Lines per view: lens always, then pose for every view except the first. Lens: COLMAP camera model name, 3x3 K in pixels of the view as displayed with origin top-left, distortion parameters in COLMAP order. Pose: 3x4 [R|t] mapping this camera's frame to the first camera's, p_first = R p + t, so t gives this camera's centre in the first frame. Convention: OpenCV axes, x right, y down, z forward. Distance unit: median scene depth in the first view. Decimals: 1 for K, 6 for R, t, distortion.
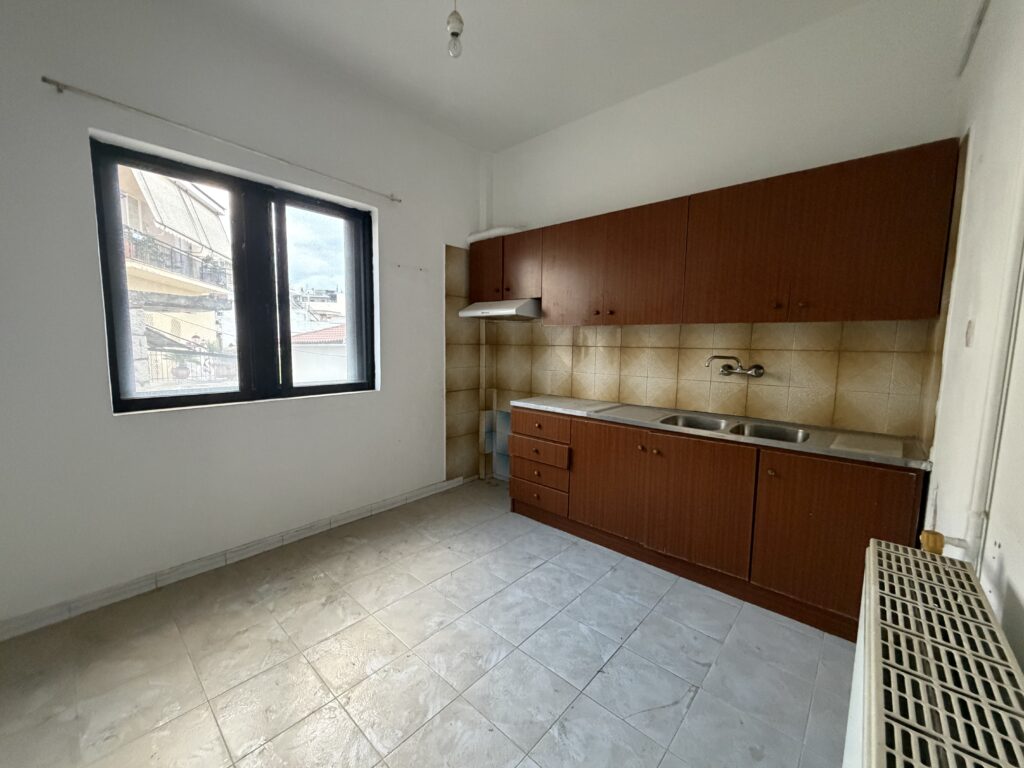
lens RADIAL K [[407.8, 0, 506.4], [0, 407.8, 384.3], [0, 0, 1]] dist [0.001514, 0.000436]
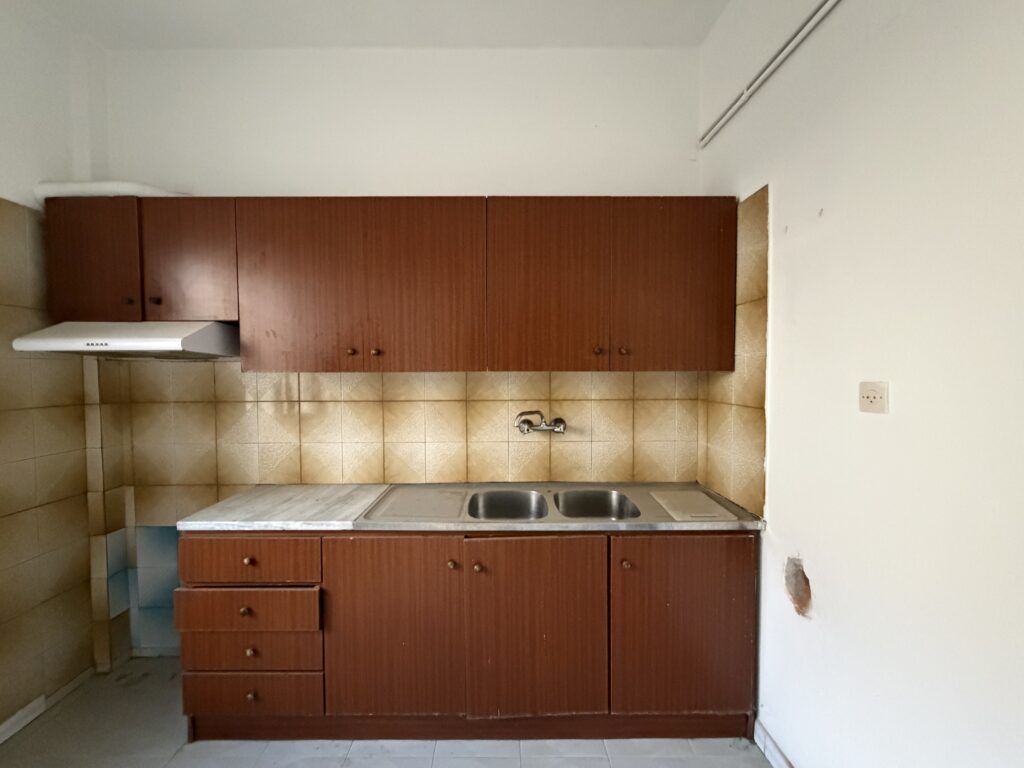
lens RADIAL K [[407.8, 0, 506.4], [0, 407.8, 384.3], [0, 0, 1]] dist [0.001514, 0.000436]
pose [[0.742122, -0.037911, 0.669192, -0.019172], [0.083905, 0.995800, -0.036634, -0.076324], [-0.664993, 0.083335, 0.742186, 0.354213]]
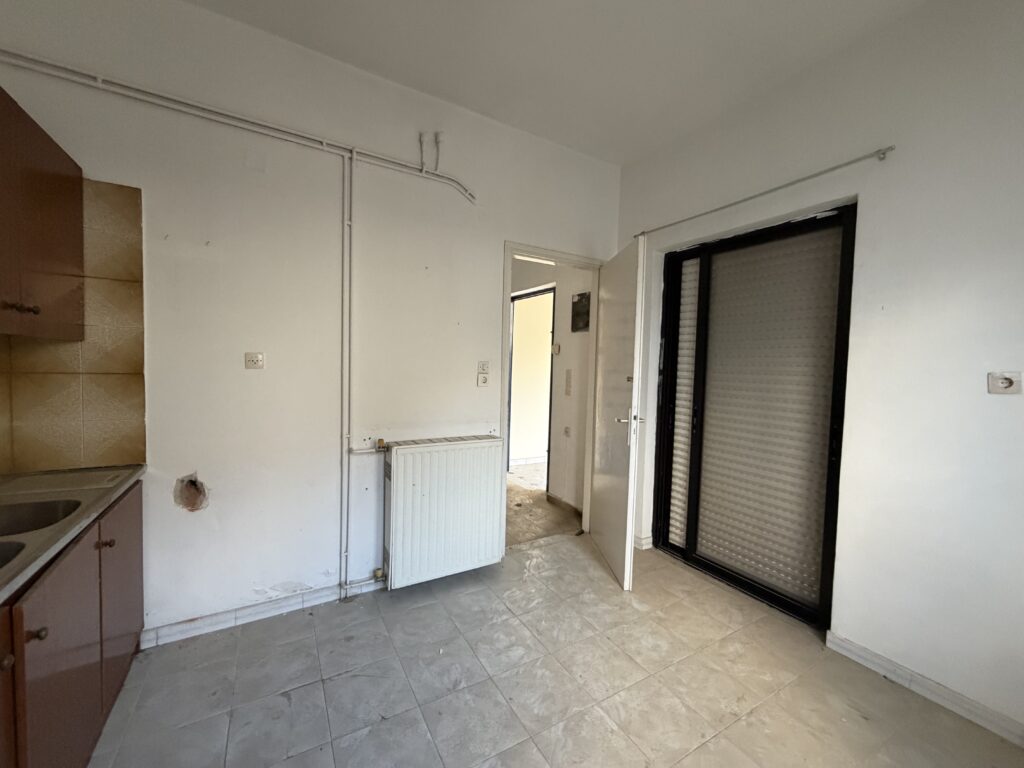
lens RADIAL K [[407.8, 0, 506.4], [0, 407.8, 384.3], [0, 0, 1]] dist [0.001514, 0.000436]
pose [[-0.951373, -0.055318, 0.303034, -0.159574], [-0.007855, 0.987780, 0.155656, -0.123400], [-0.307942, 0.145706, -0.940182, 0.942622]]
